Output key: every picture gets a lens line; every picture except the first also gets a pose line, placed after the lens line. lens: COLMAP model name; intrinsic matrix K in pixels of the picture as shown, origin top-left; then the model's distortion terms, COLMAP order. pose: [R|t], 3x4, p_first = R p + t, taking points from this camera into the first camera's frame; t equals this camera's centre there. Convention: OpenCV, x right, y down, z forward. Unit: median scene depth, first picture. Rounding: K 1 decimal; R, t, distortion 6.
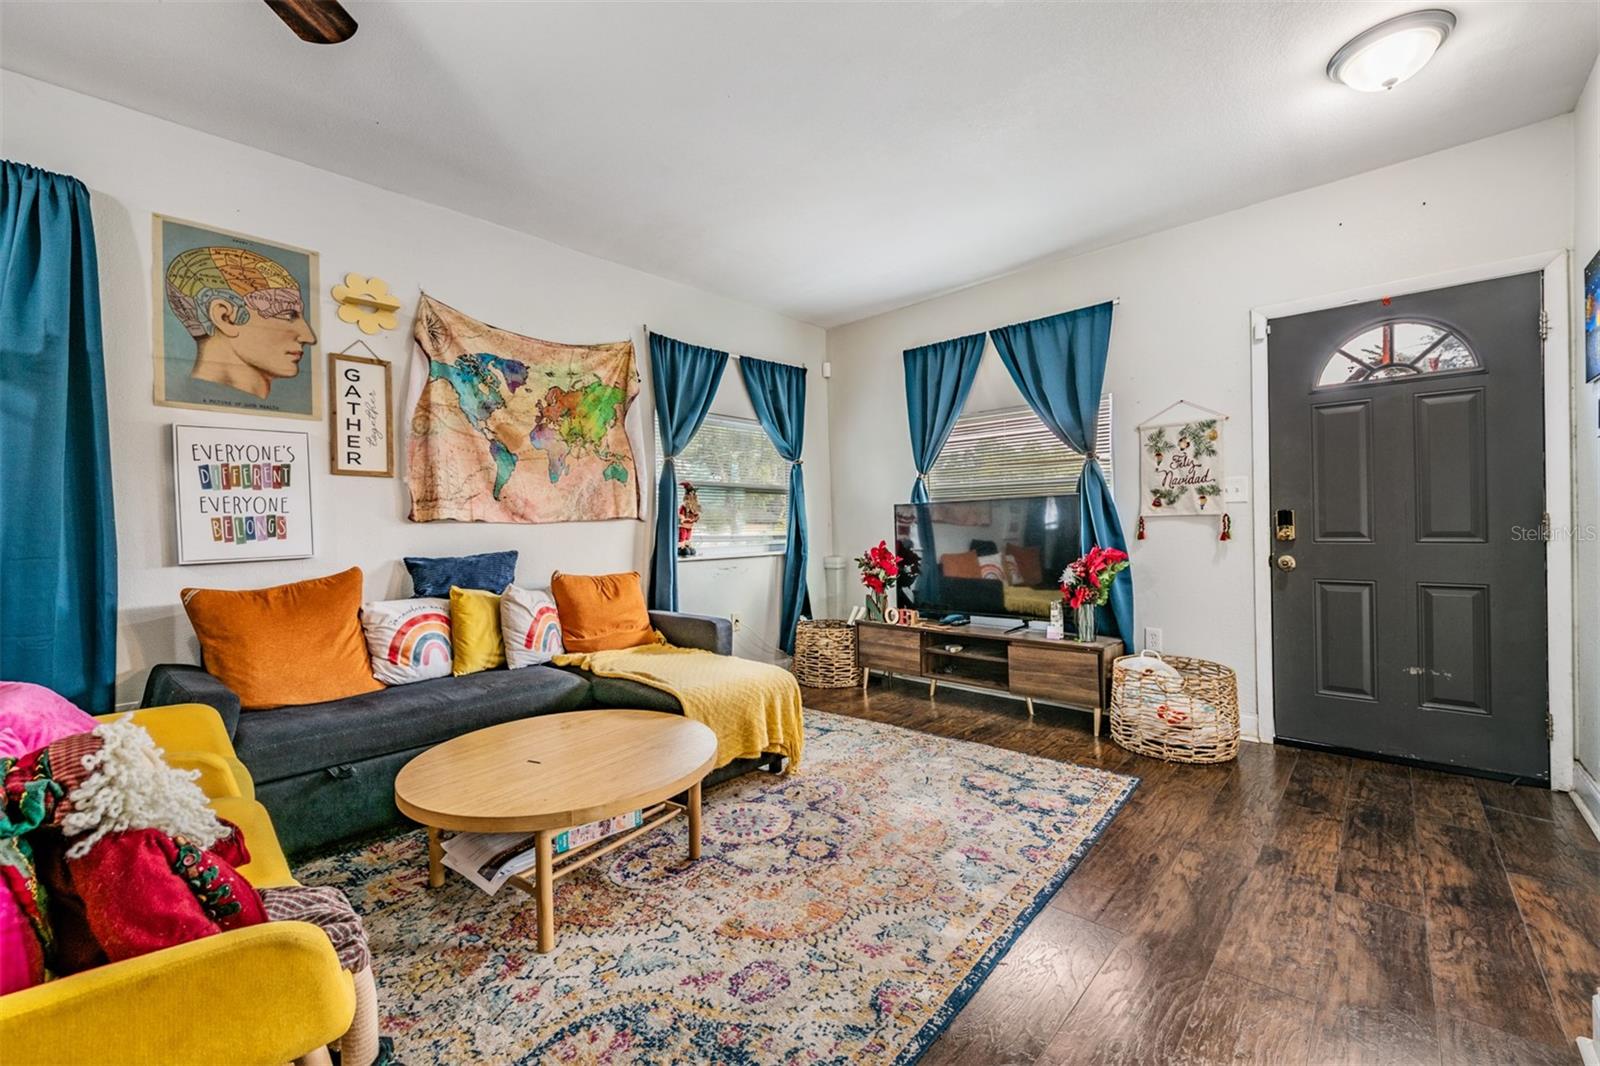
lens RADIAL K [[644.3, 0, 813.6], [0, 644.3, 535.6], [0, 0, 1]] dist [-0.002562, -0.005678]
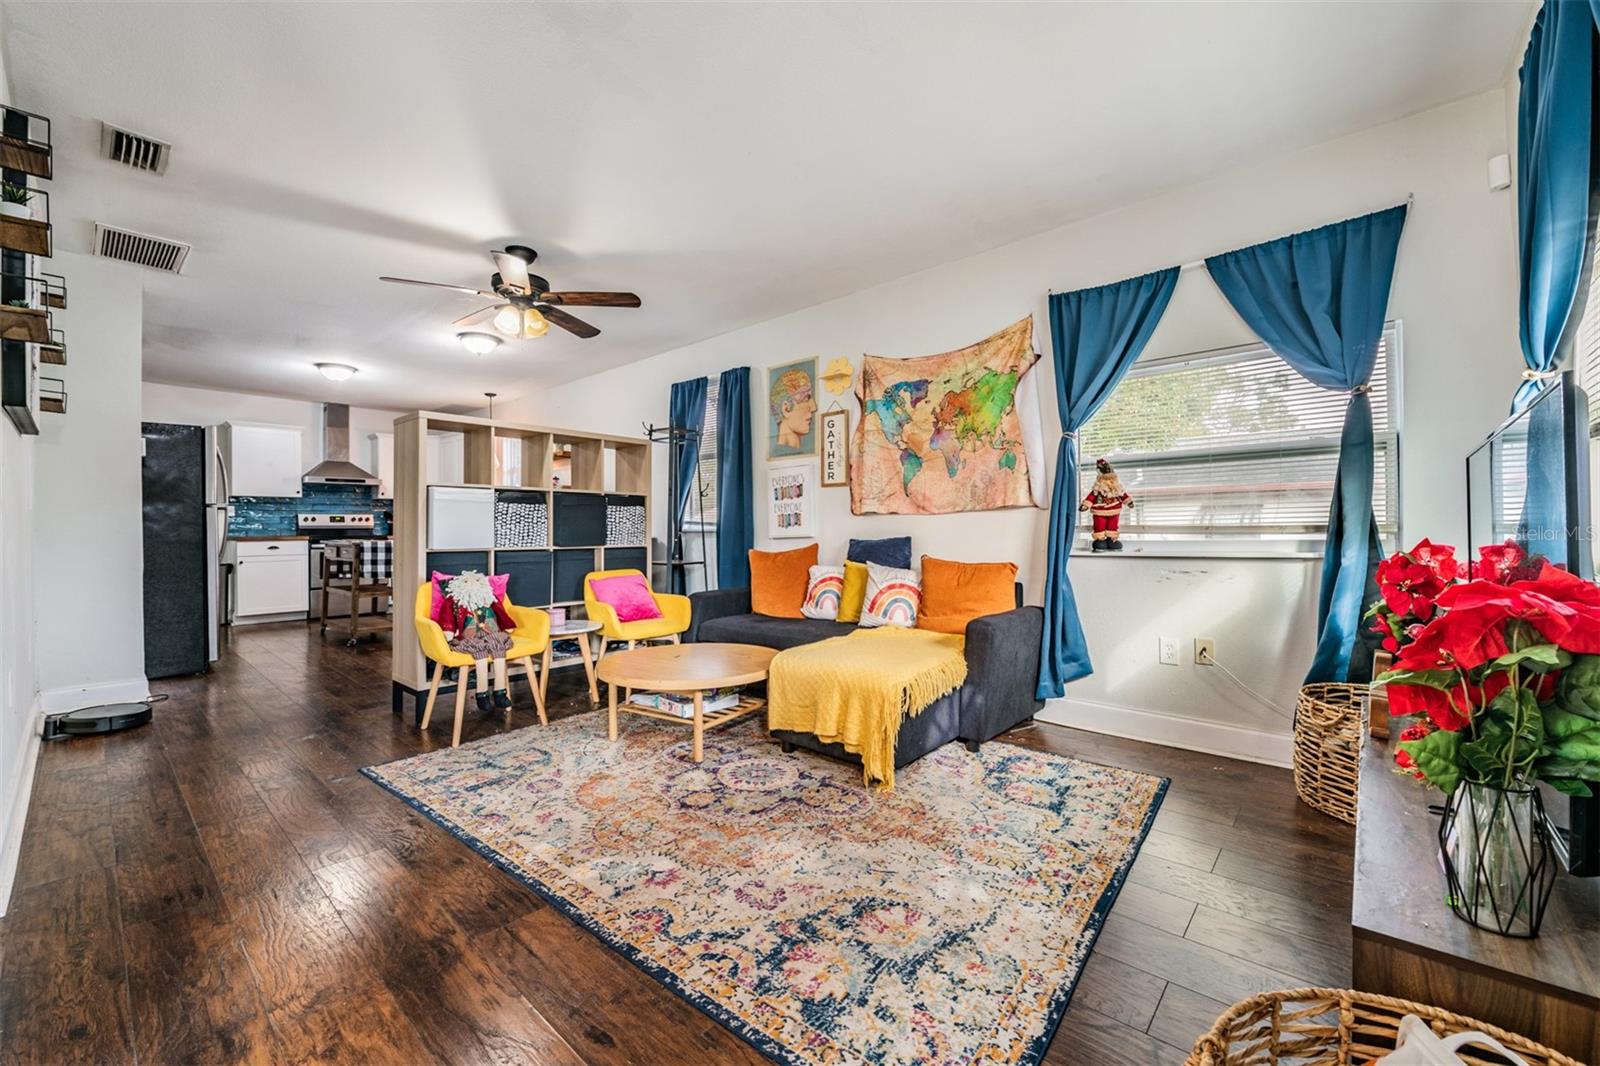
lens RADIAL K [[644.3, 0, 813.6], [0, 644.3, 535.6], [0, 0, 1]] dist [-0.002562, -0.005678]
pose [[0.017642, 0.024571, -0.999542, 0.889104], [0.002078, 0.999695, 0.024612, -0.011074], [0.999842, -0.002511, 0.017585, 0.919347]]
